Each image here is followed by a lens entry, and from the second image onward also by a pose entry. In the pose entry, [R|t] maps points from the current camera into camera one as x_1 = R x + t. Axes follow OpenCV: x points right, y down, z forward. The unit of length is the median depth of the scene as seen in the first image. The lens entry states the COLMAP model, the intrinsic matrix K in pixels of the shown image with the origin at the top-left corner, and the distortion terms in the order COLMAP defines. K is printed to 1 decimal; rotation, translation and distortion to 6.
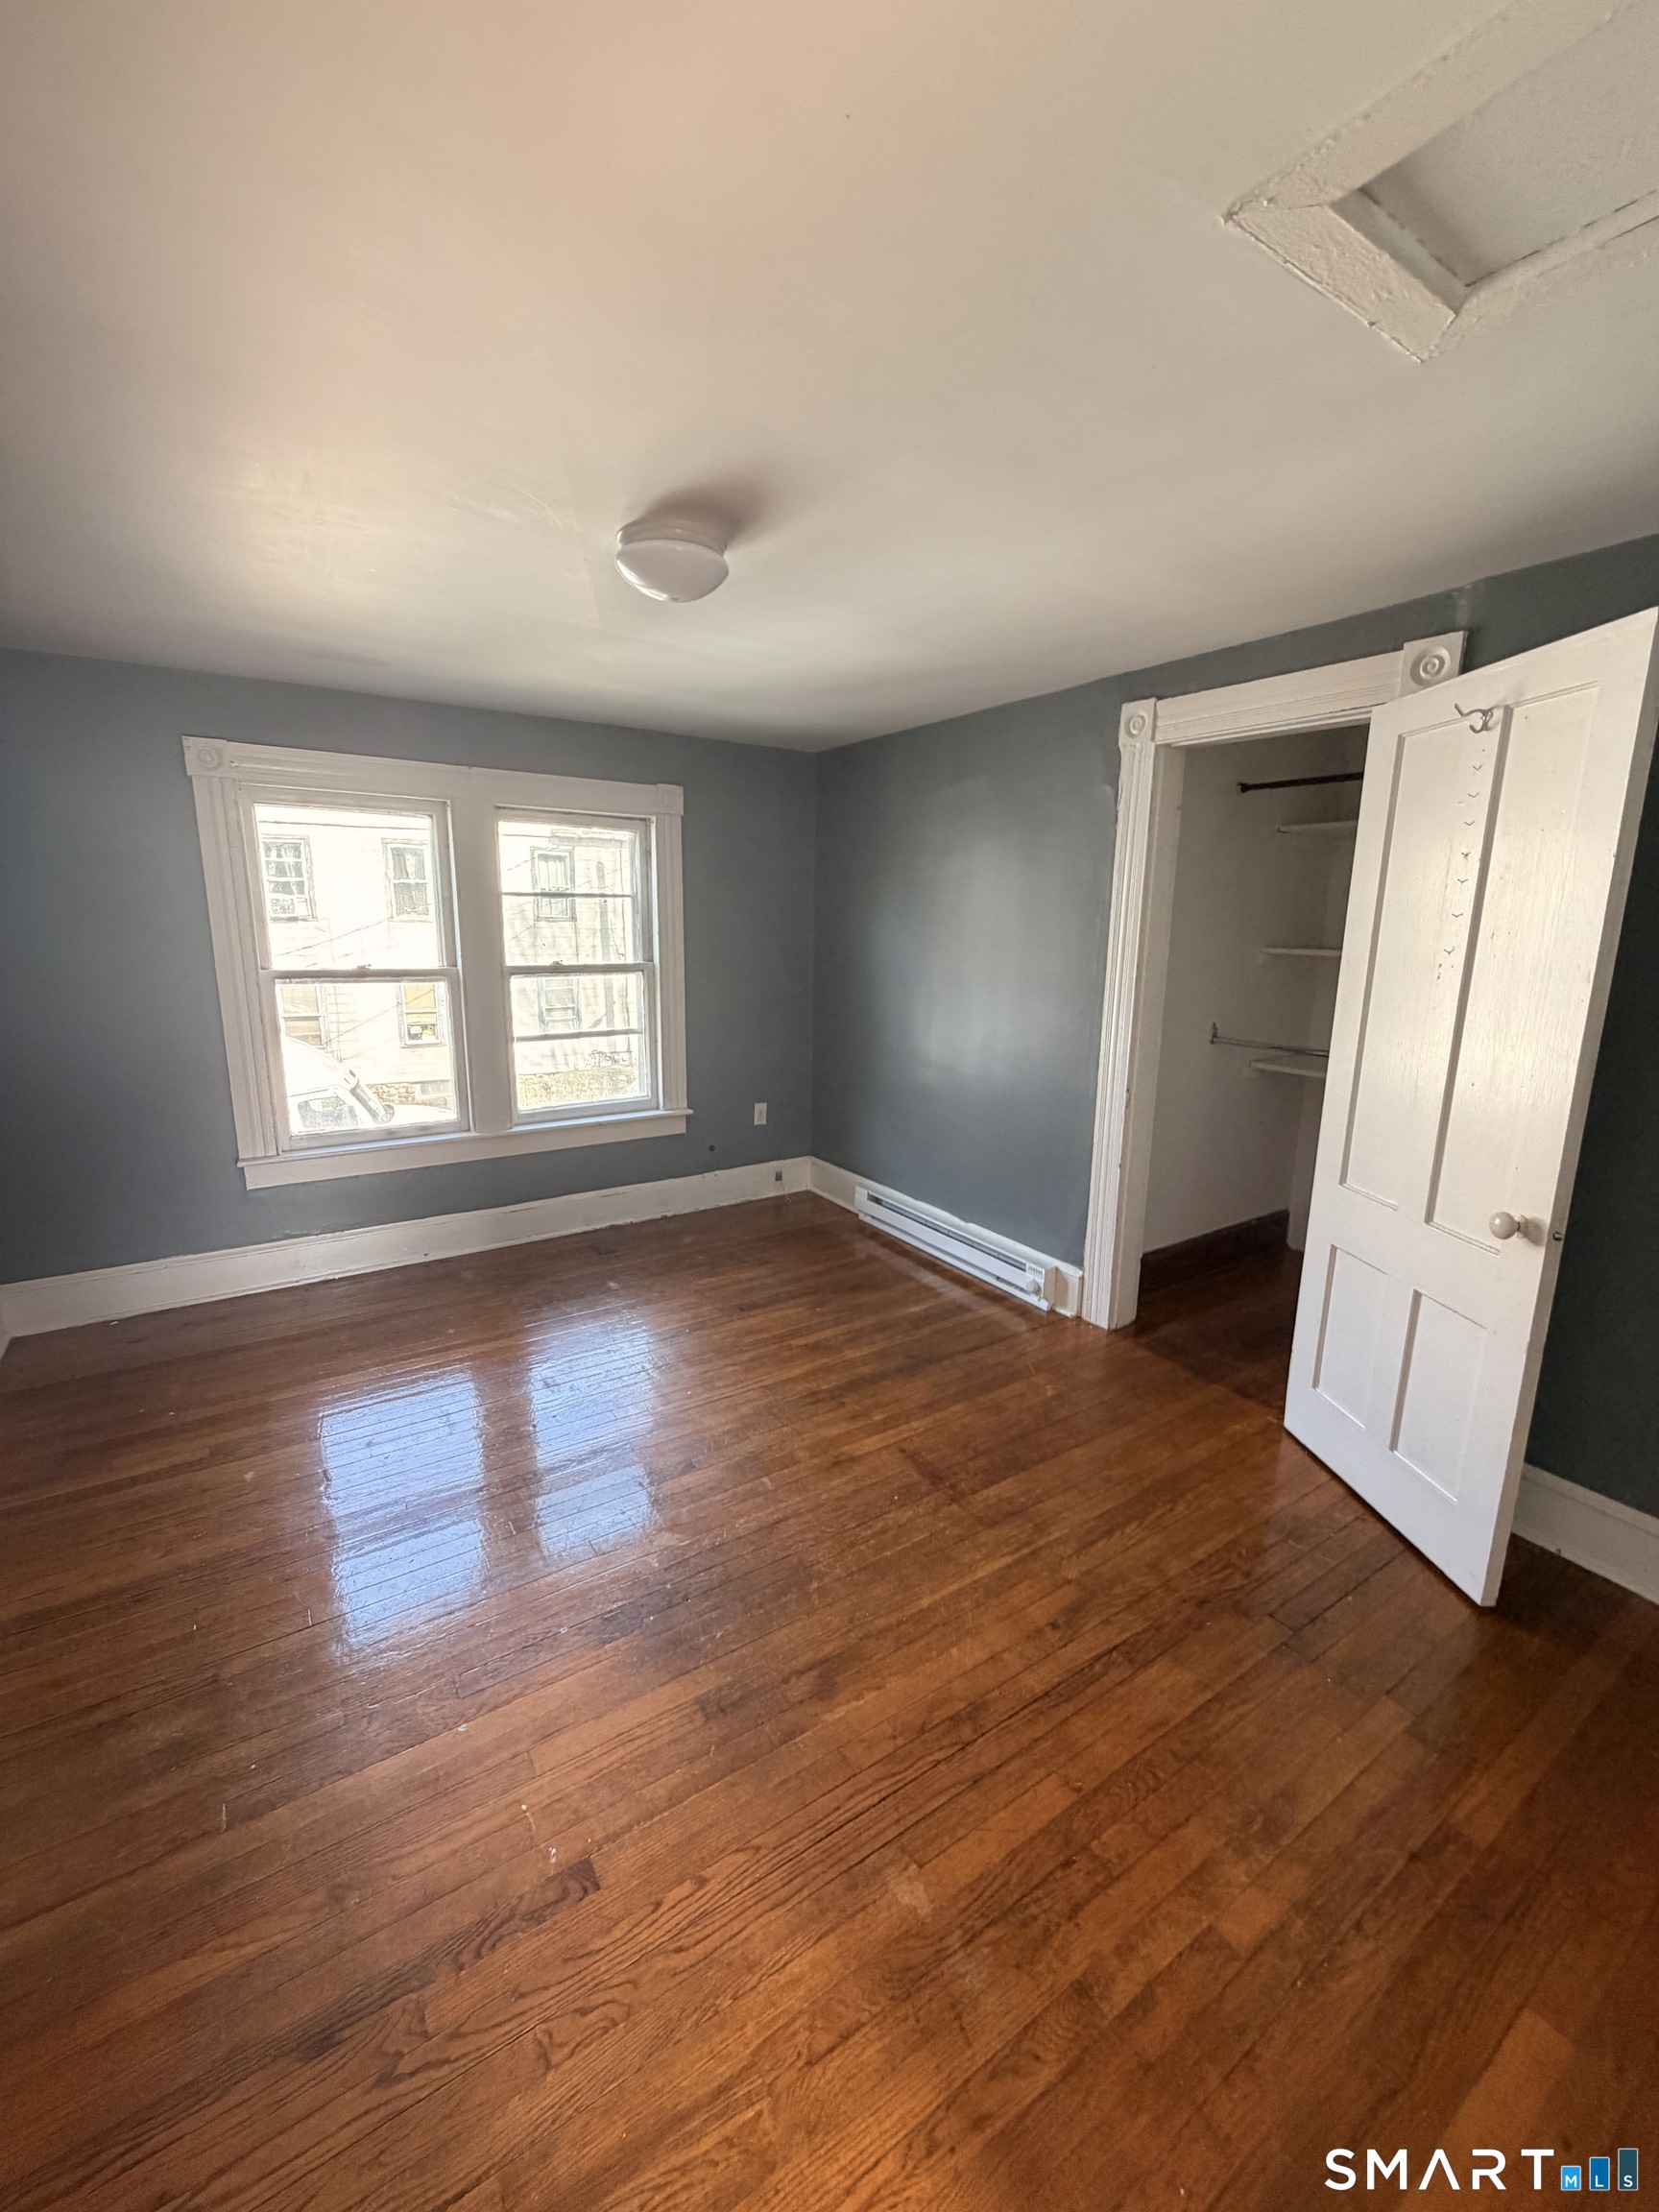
lens RADIAL K [[886.4, 0, 829.5], [0, 886.4, 1097.6], [0, 0, 1]] dist [-0.001489, 0.000868]
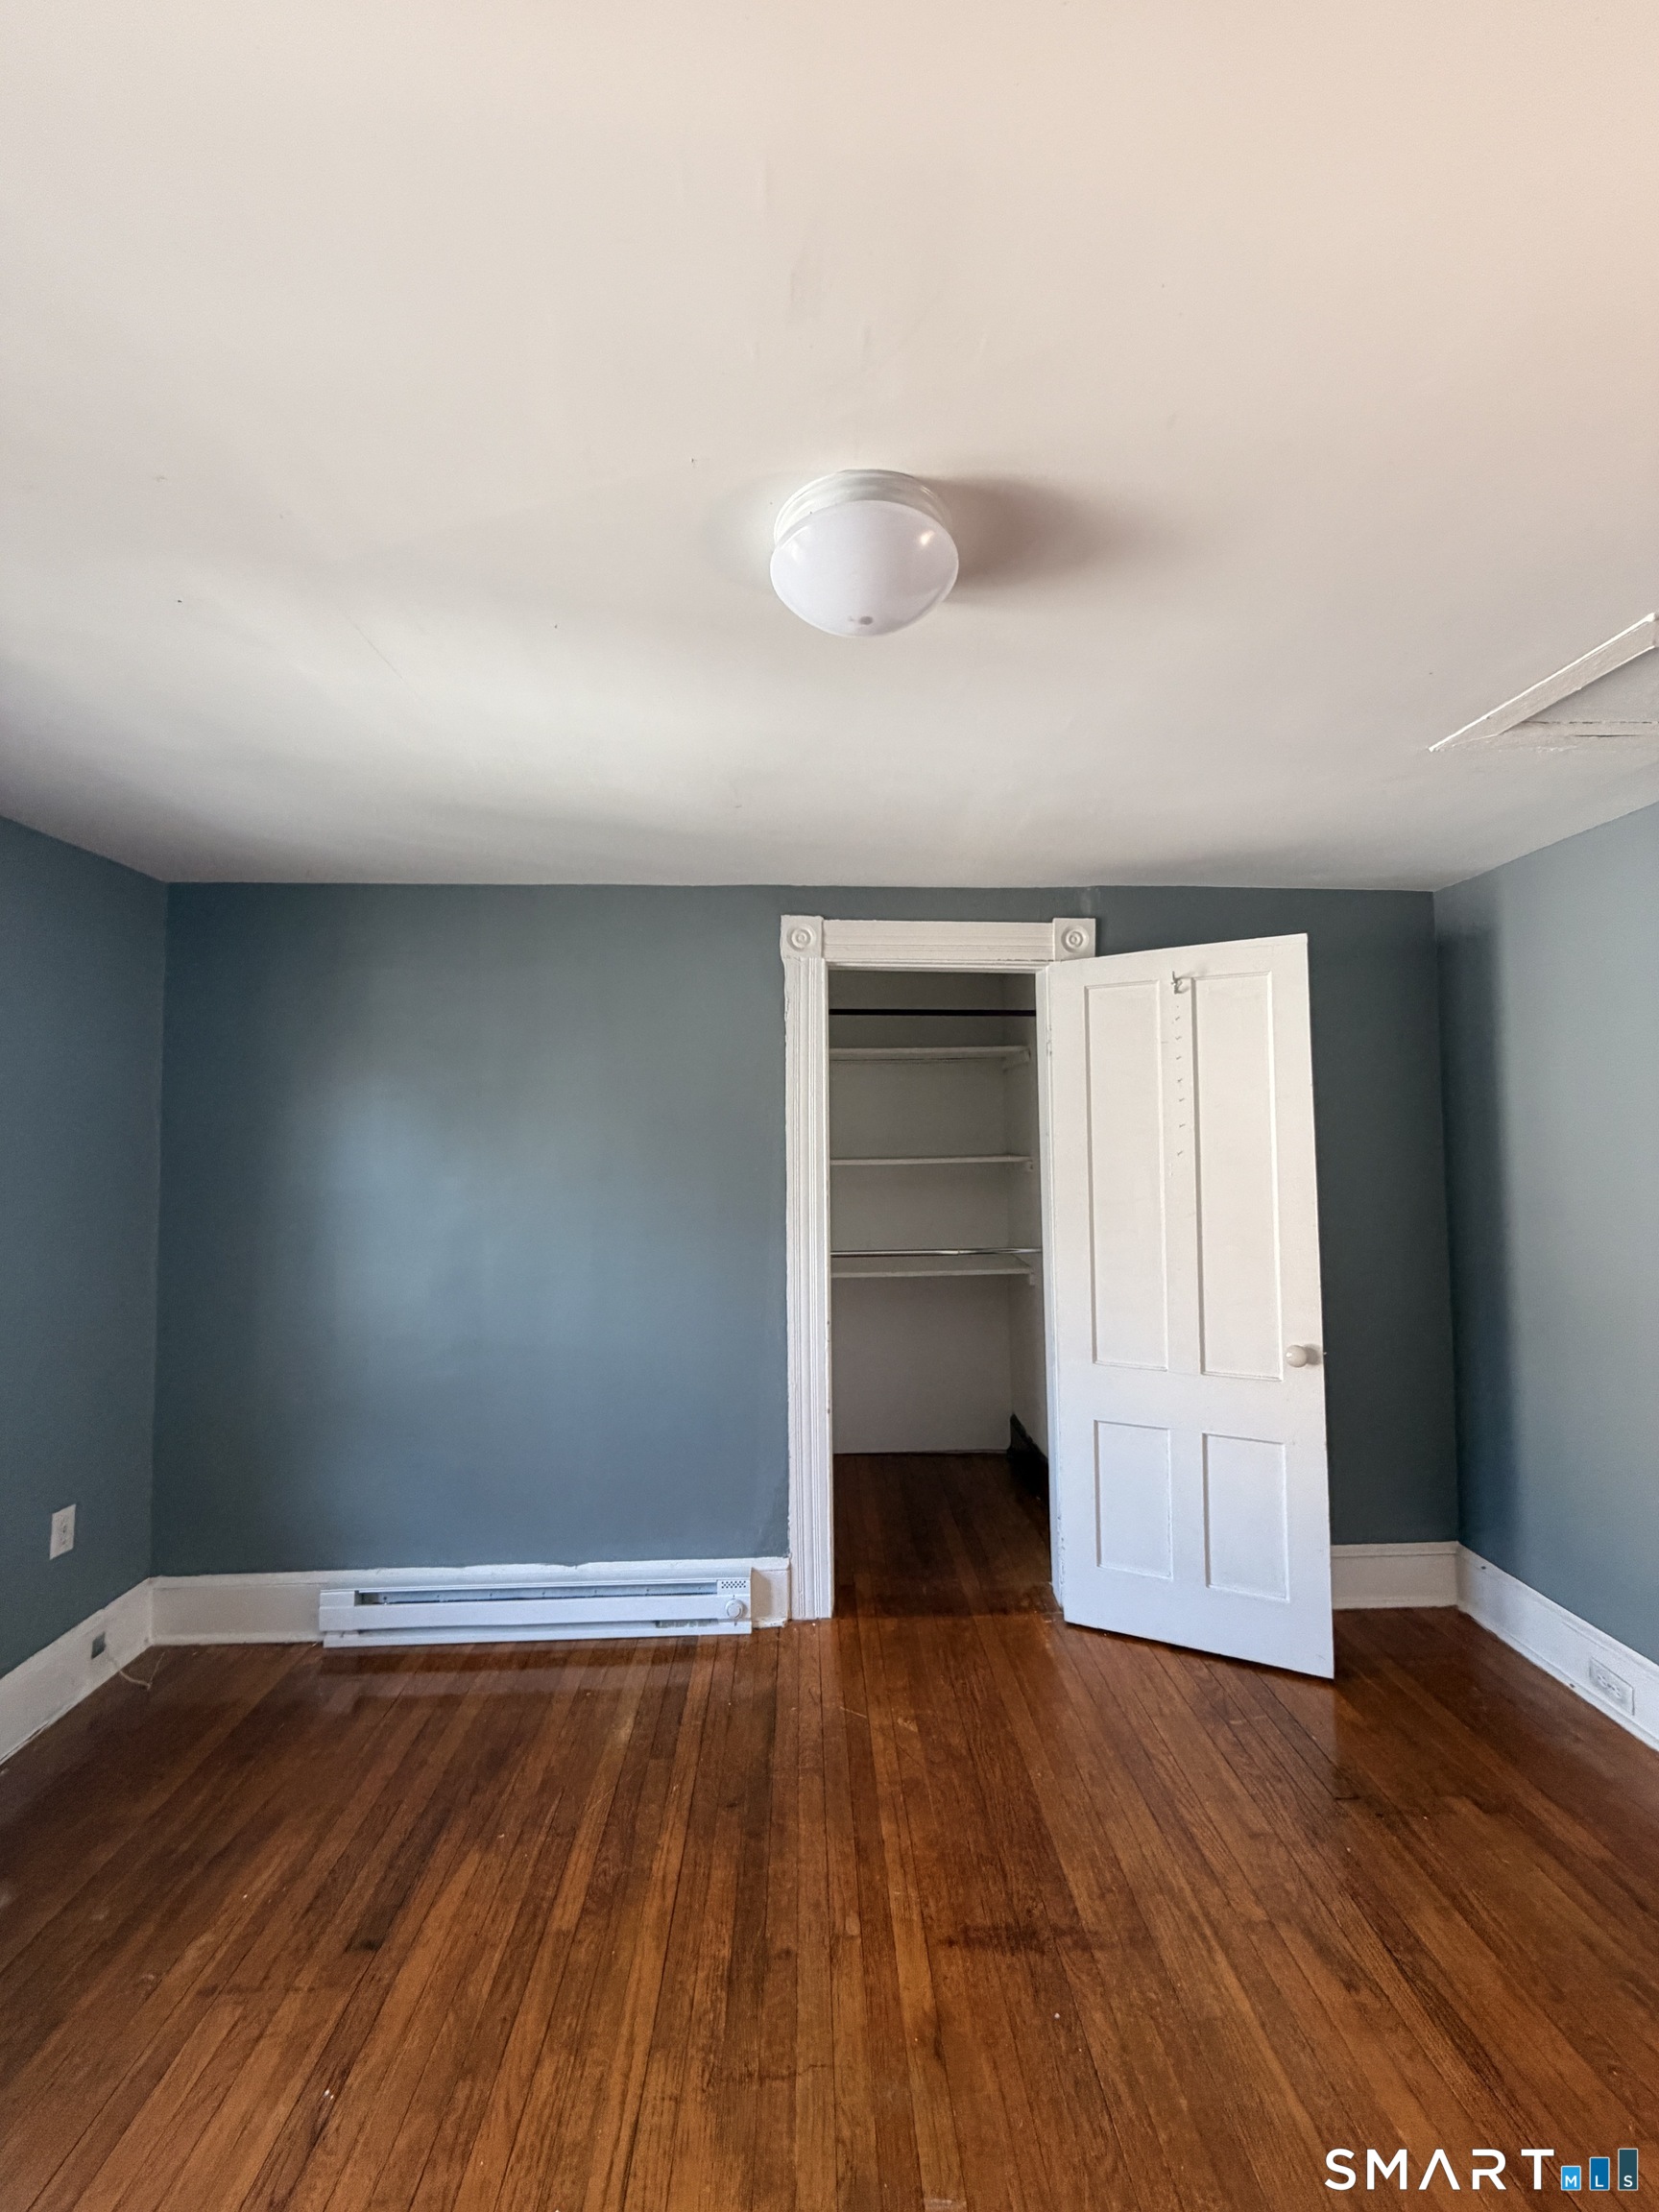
lens RADIAL K [[886.4, 0, 831.9], [0, 886.4, 1097.4], [0, 0, 1]] dist [-0.001489, 0.000868]
pose [[0.517795, 0.019344, 0.855286, -0.398412], [0.188082, 0.972711, -0.135865, -0.098634], [-0.834574, 0.231214, 0.500026, 0.456412]]
